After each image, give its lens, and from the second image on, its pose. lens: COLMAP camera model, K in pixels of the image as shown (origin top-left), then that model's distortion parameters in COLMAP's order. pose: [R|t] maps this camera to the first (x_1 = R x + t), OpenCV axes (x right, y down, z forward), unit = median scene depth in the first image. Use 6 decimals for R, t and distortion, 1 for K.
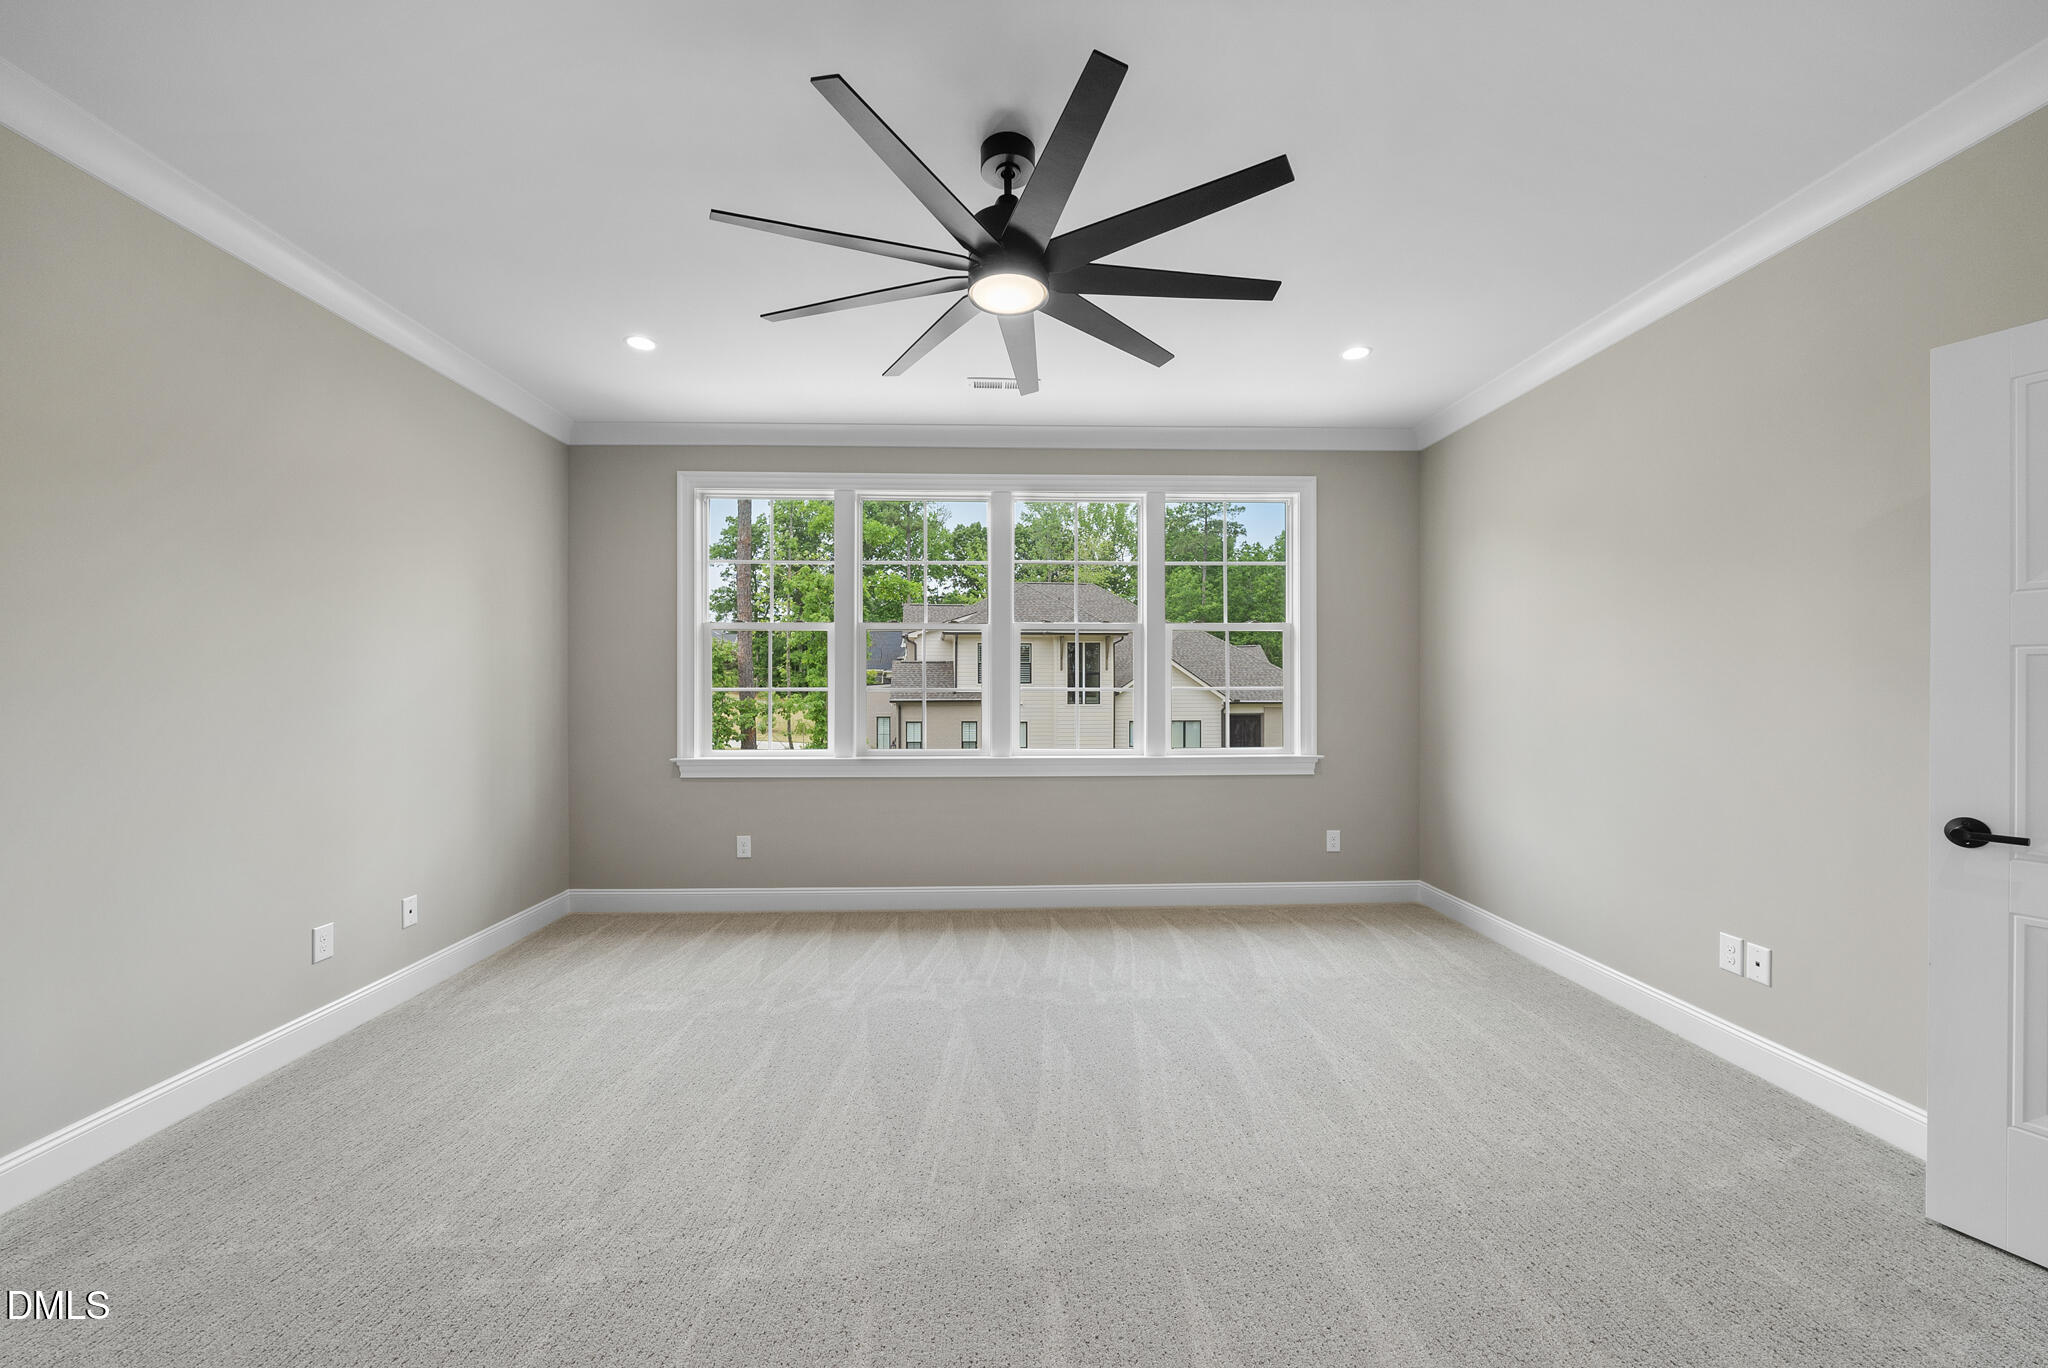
lens RADIAL K [[782.7, 0, 1016.9], [0, 782.7, 694.1], [0, 0, 1]] dist [-0.004346, 0.000338]
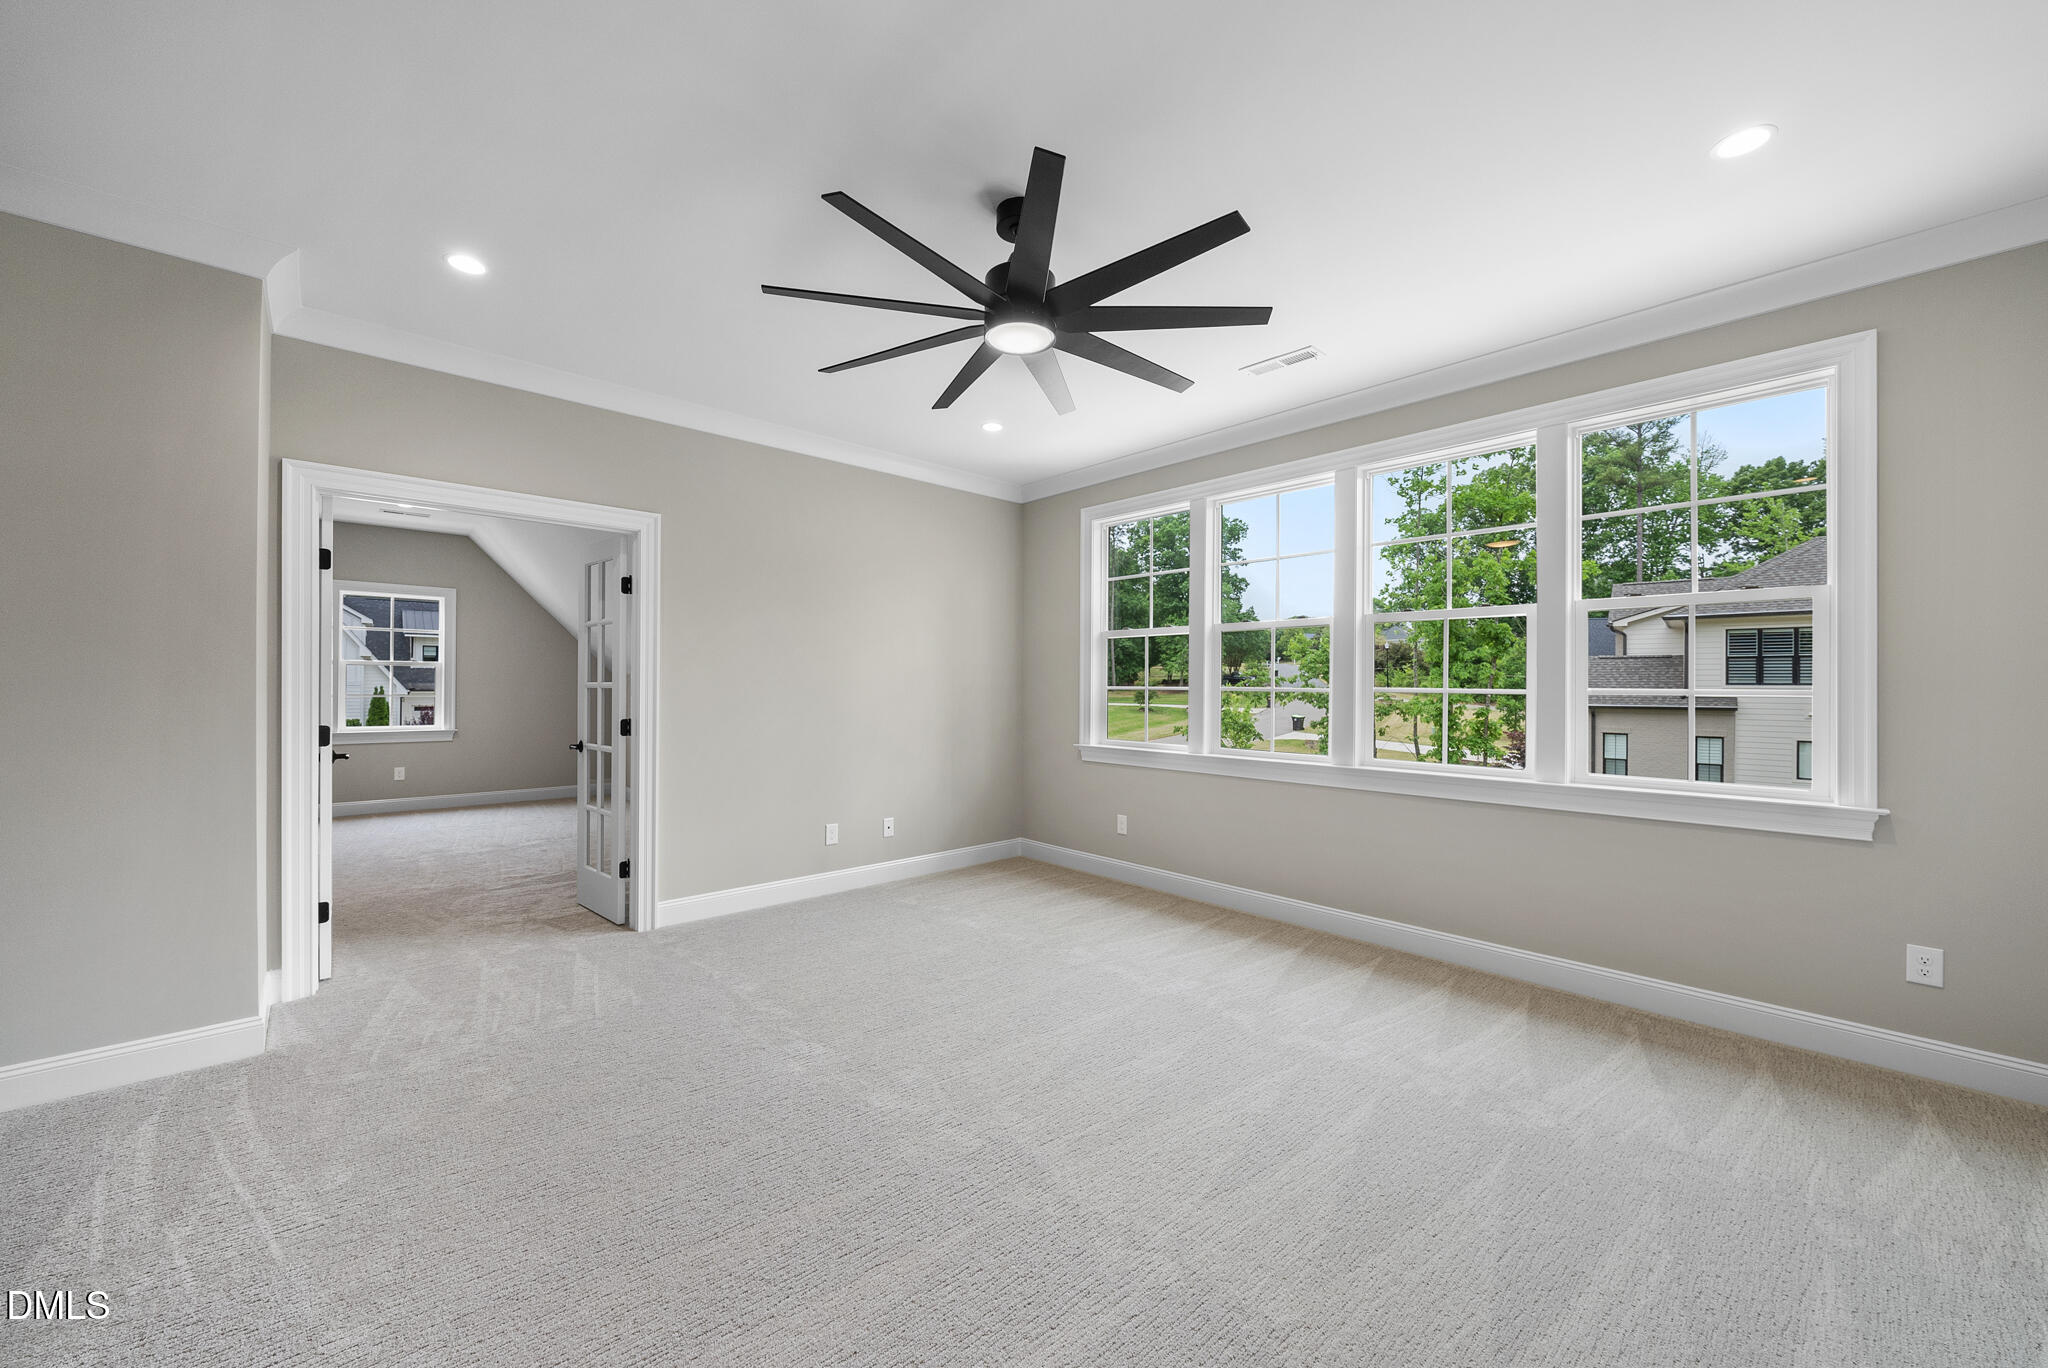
lens RADIAL K [[782.7, 0, 1007.0], [0, 782.7, 683.4], [0, 0, 1]] dist [-0.004346, 0.000338]
pose [[0.629930, 0.001130, -0.776651, 0.463064], [-0.012678, 0.999881, -0.008828, 0.000077], [0.776549, 0.015407, 0.629869, 0.149814]]
